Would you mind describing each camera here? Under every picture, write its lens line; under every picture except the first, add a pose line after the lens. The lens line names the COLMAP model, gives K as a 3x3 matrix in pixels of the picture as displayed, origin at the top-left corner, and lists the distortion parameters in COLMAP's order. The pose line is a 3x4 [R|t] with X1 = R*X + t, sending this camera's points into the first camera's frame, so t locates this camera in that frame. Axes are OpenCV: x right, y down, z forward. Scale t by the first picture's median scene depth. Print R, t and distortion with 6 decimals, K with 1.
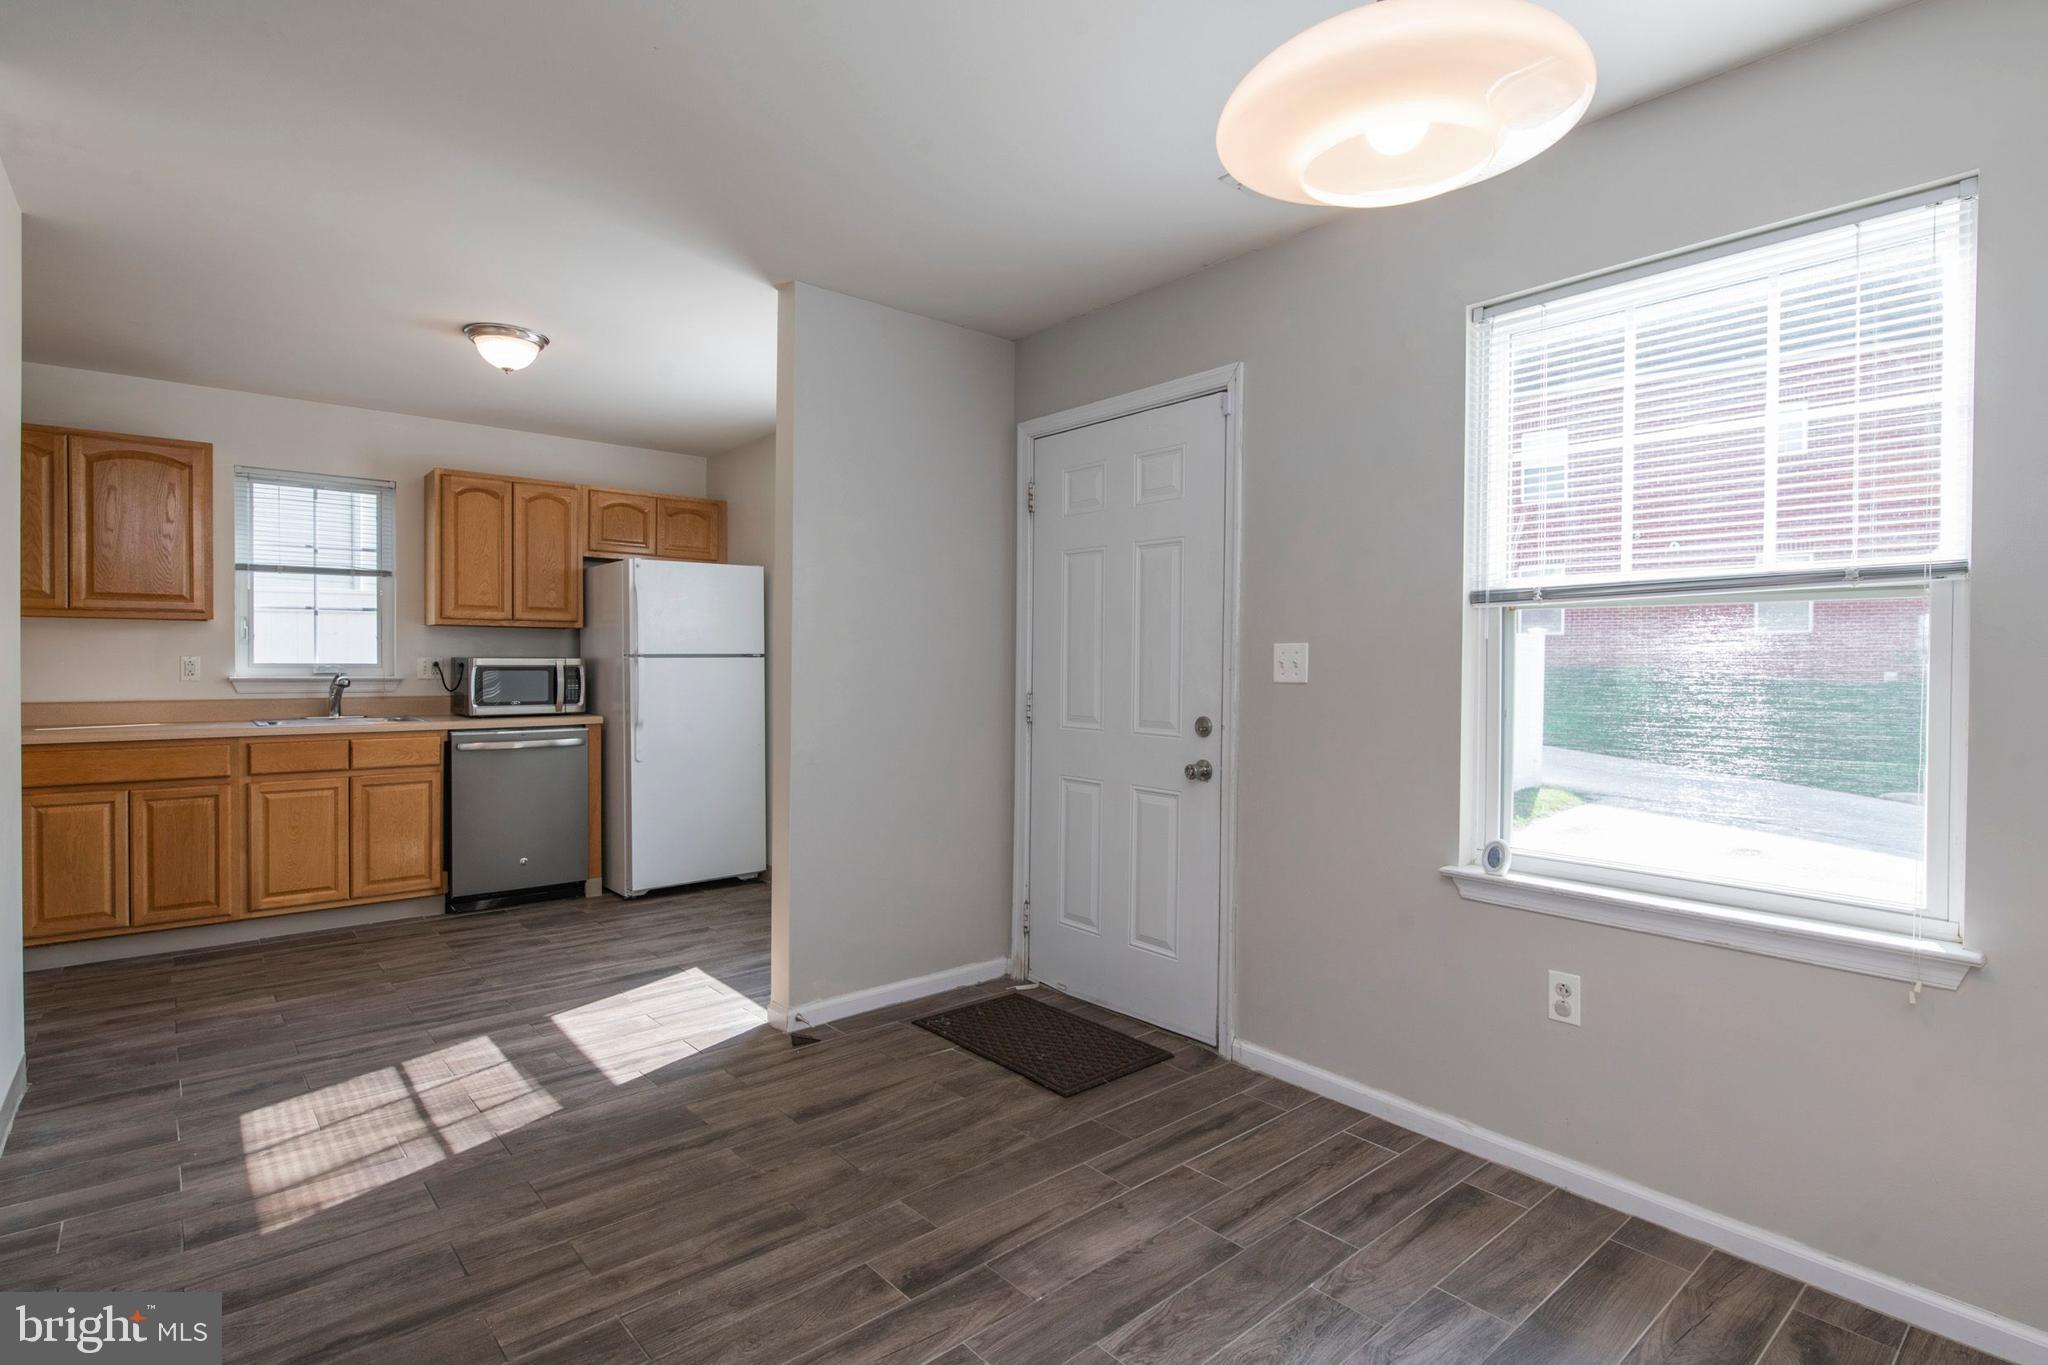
lens RADIAL K [[982.8, 0, 1017.7], [0, 982.8, 668.2], [0, 0, 1]] dist [-0.002144, 0.001480]
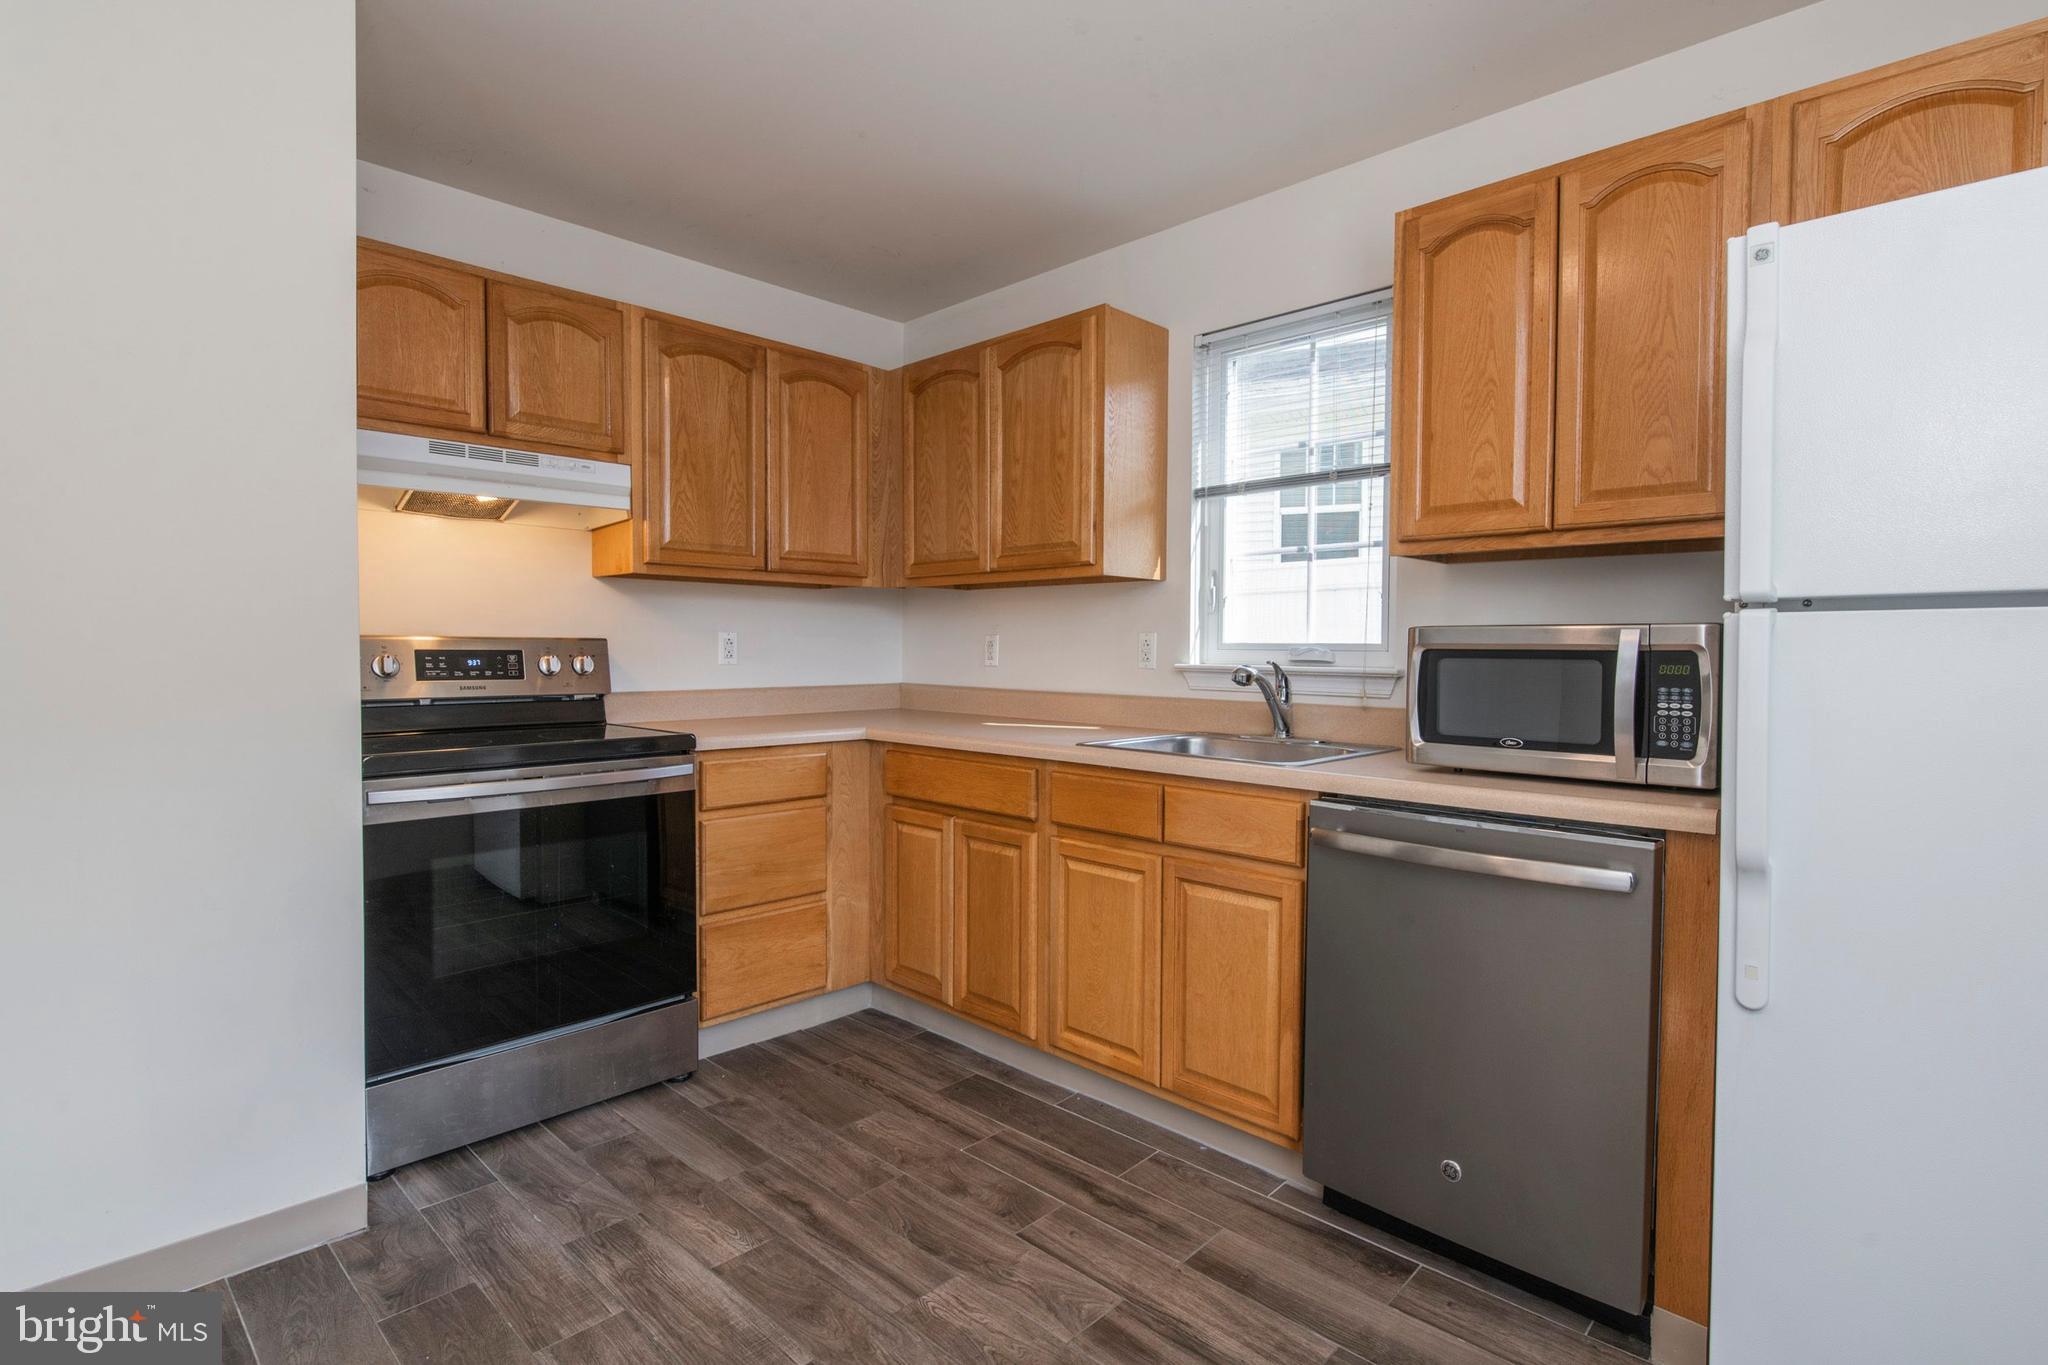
lens RADIAL K [[982.8, 0, 1034.5], [0, 982.8, 660.5], [0, 0, 1]] dist [-0.002144, 0.001480]
pose [[0.087529, 0.012432, -0.996084, -0.164171], [-0.007319, 0.999903, 0.011837, 0.000159], [0.996135, 0.006254, 0.087612, 0.883643]]
